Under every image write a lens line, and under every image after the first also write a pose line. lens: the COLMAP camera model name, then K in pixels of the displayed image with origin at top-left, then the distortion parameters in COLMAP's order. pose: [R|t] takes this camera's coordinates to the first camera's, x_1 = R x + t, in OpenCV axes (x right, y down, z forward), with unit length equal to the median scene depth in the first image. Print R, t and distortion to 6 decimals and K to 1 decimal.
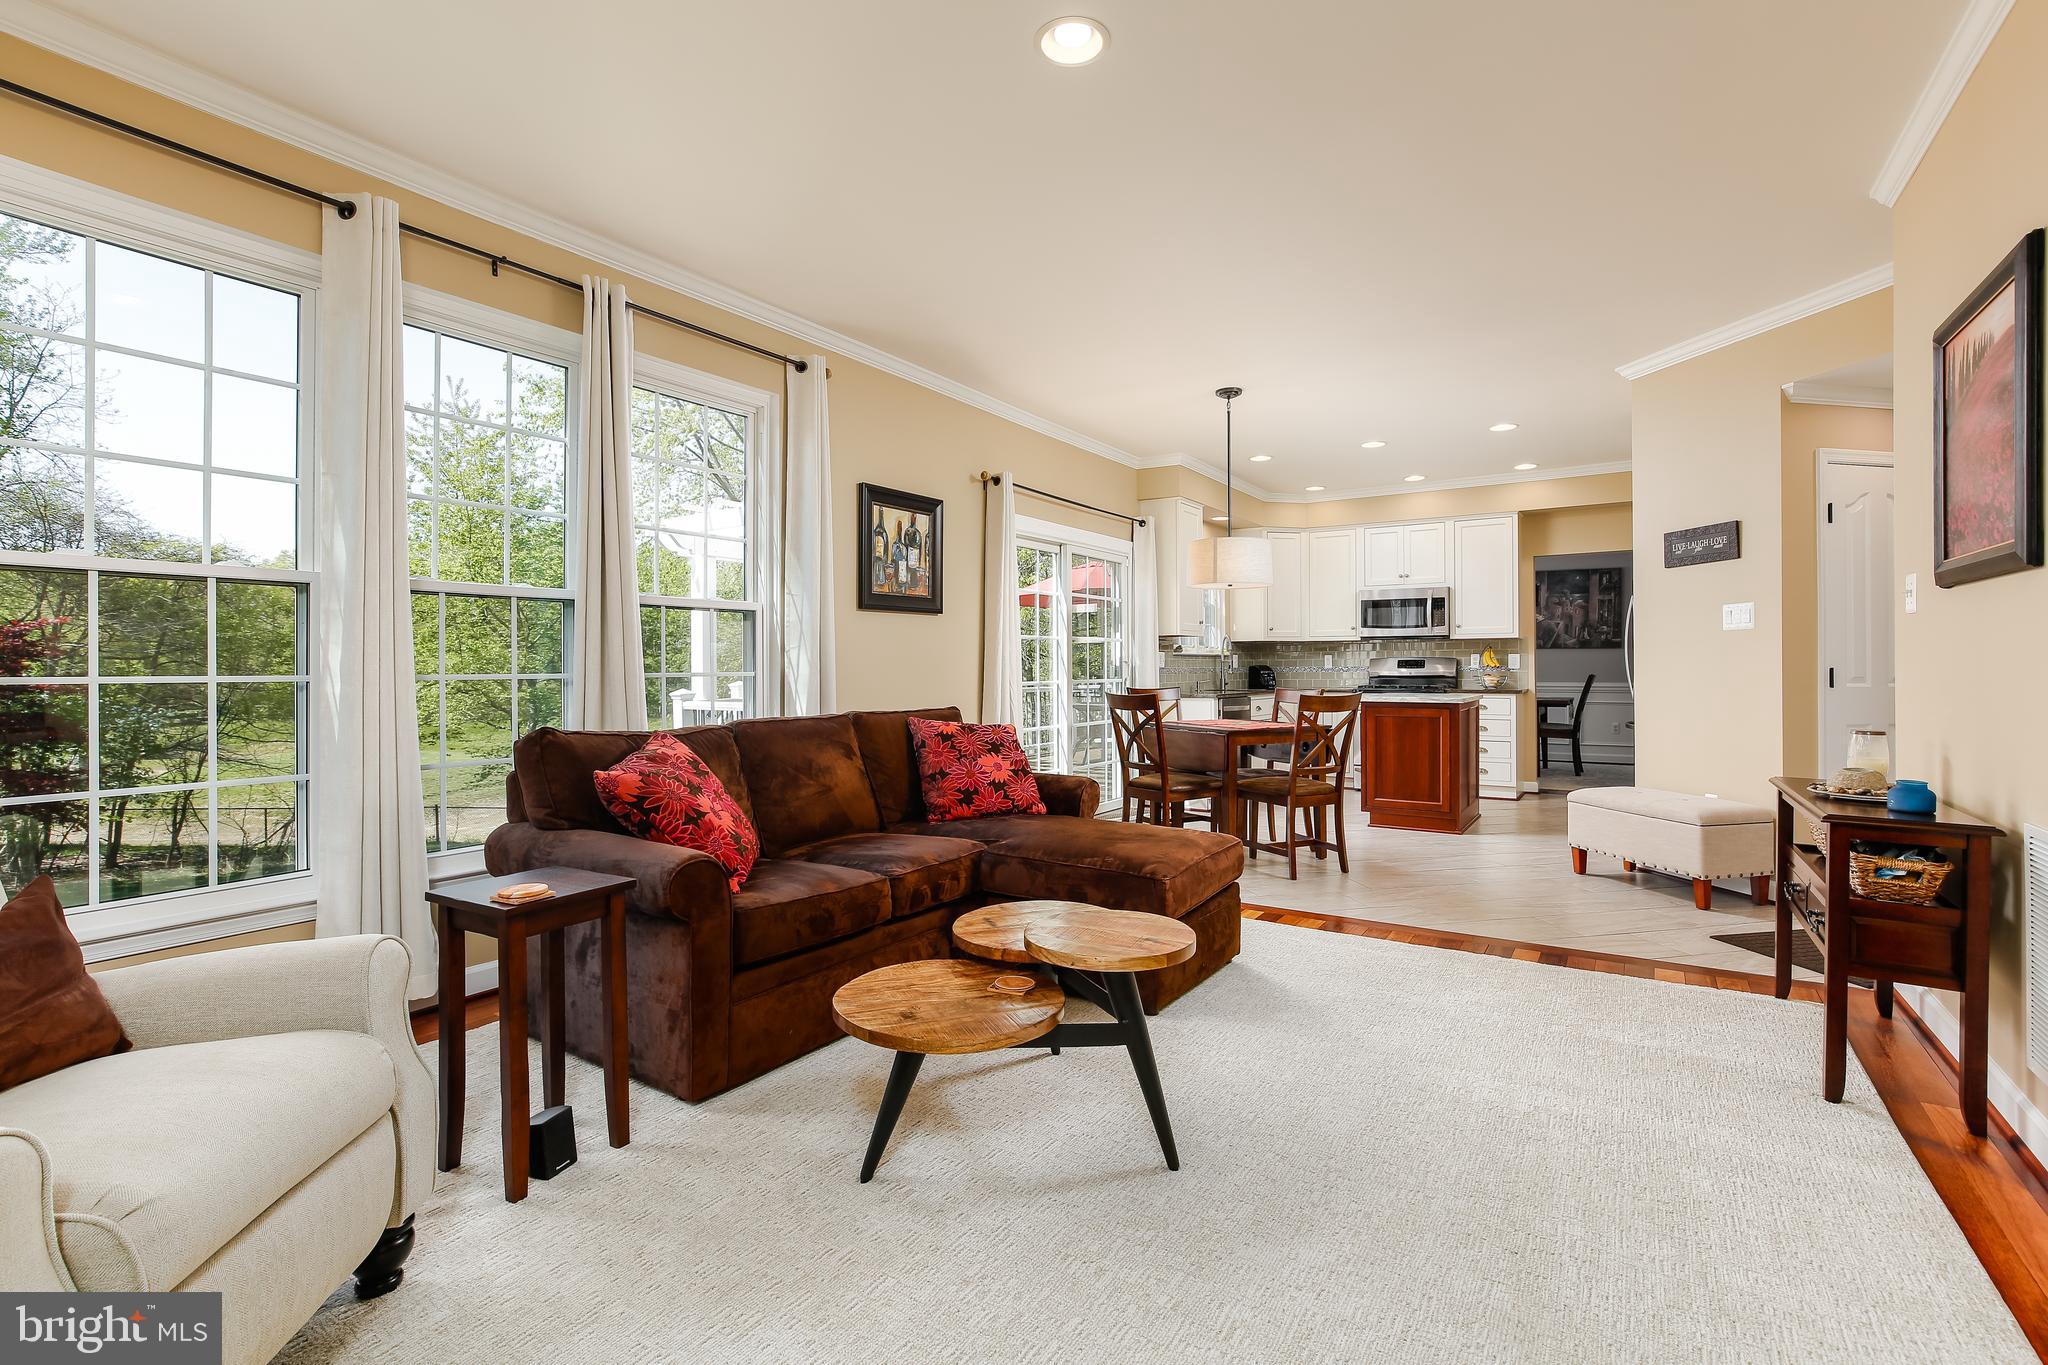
lens RADIAL K [[932.4, 0, 1035.3], [0, 932.4, 675.1], [0, 0, 1]] dist [-0.000826, -0.000131]
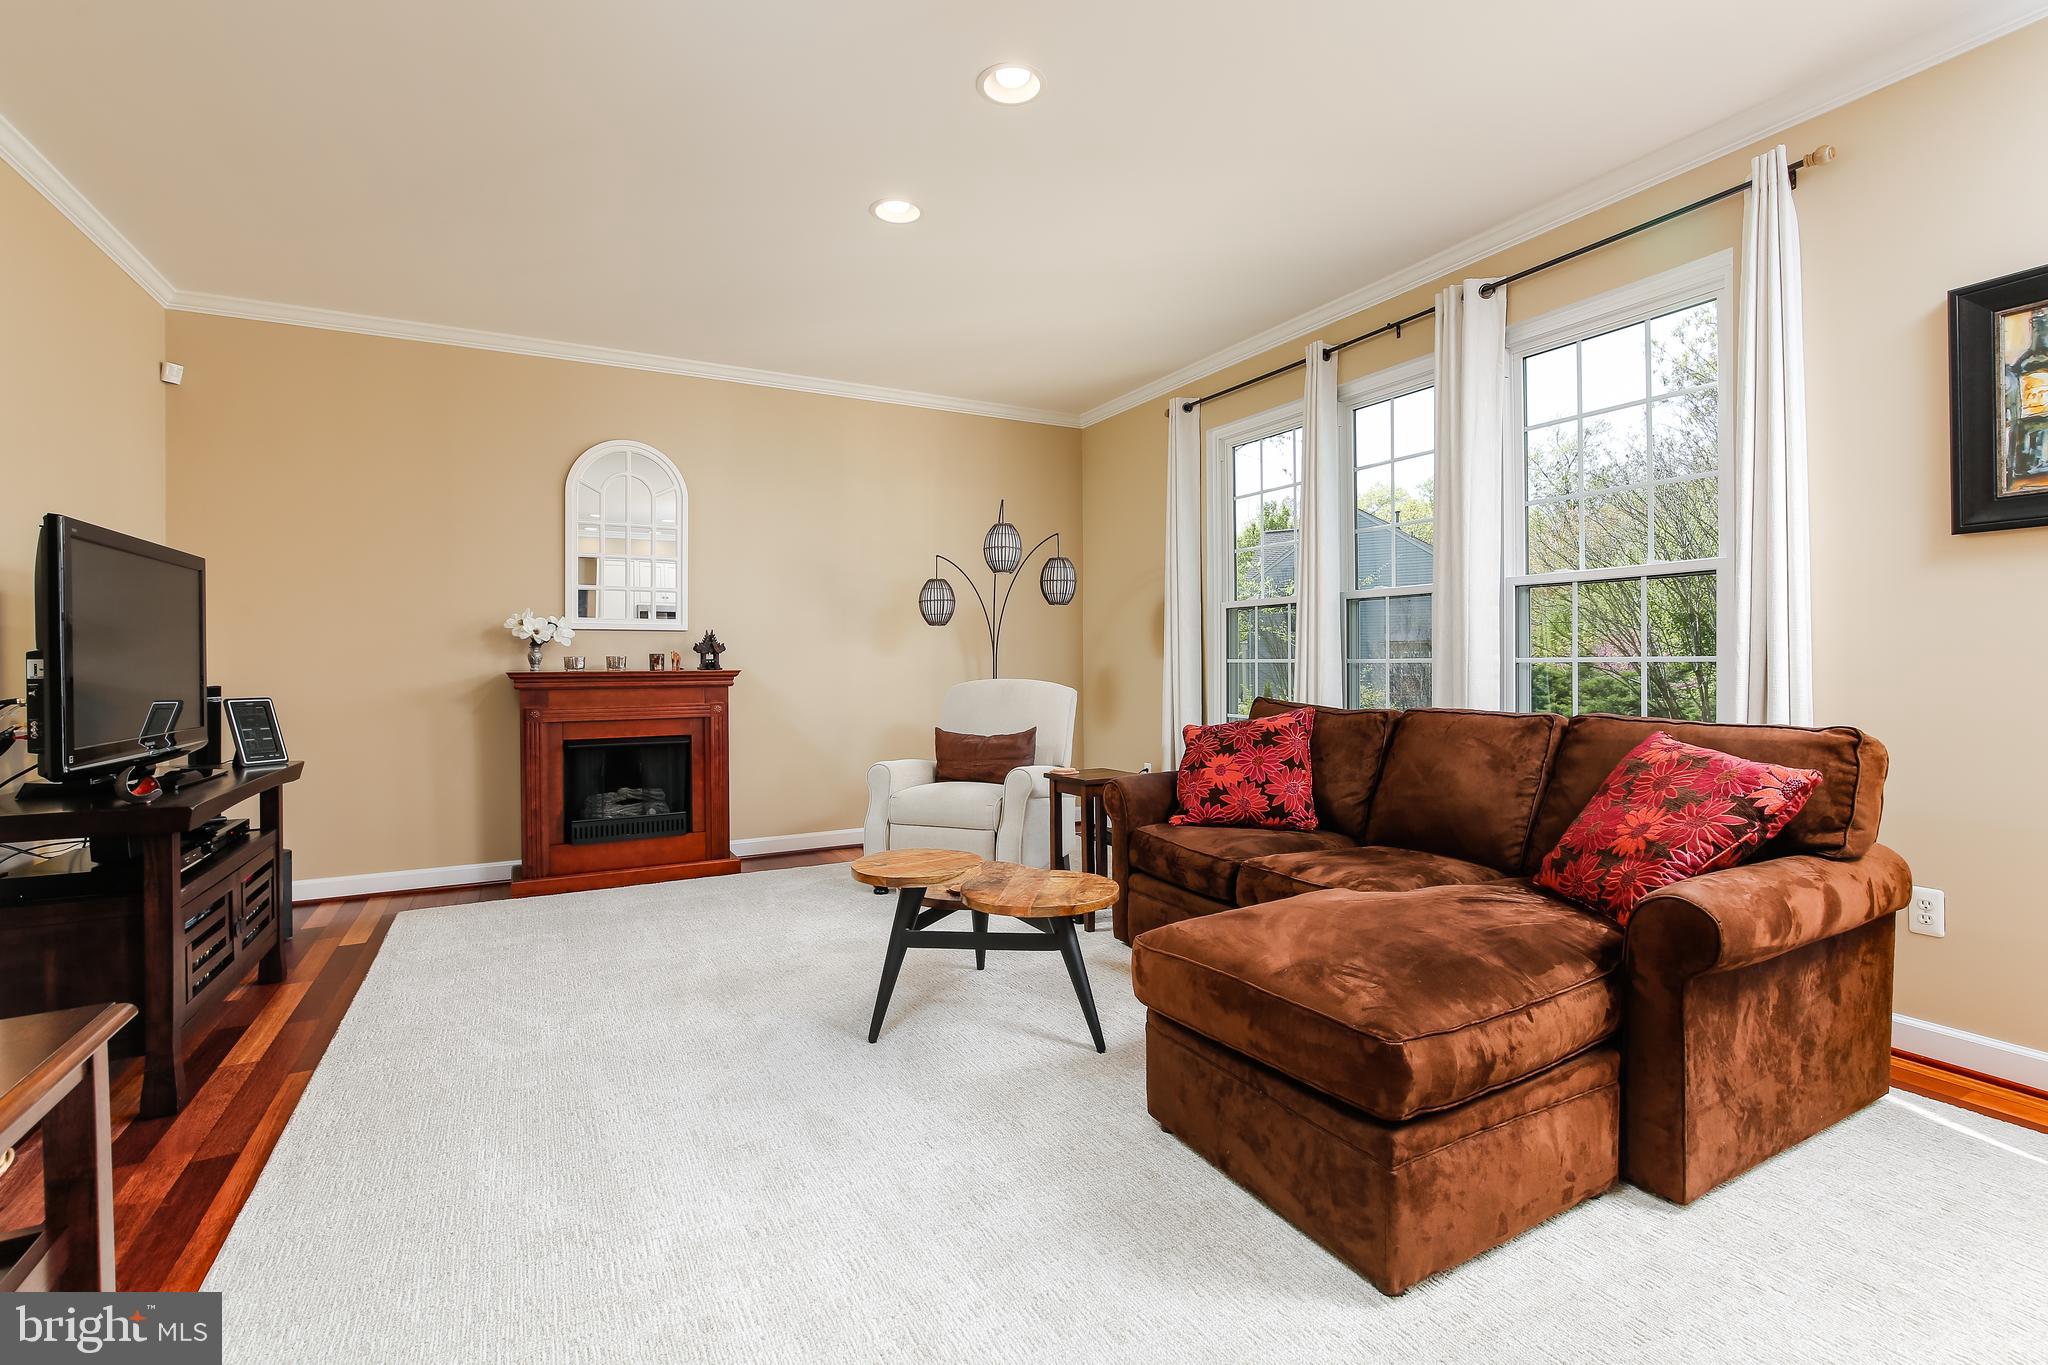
lens RADIAL K [[923.8, 0, 1032.7], [0, 923.8, 670.7], [0, 0, 1]] dist [-0.010327, 0.000680]
pose [[-0.474144, 0.018183, -0.880260, 0.292101], [0.006619, 0.999832, 0.017087, -0.003497], [0.880423, 0.002275, -0.474184, 0.455697]]
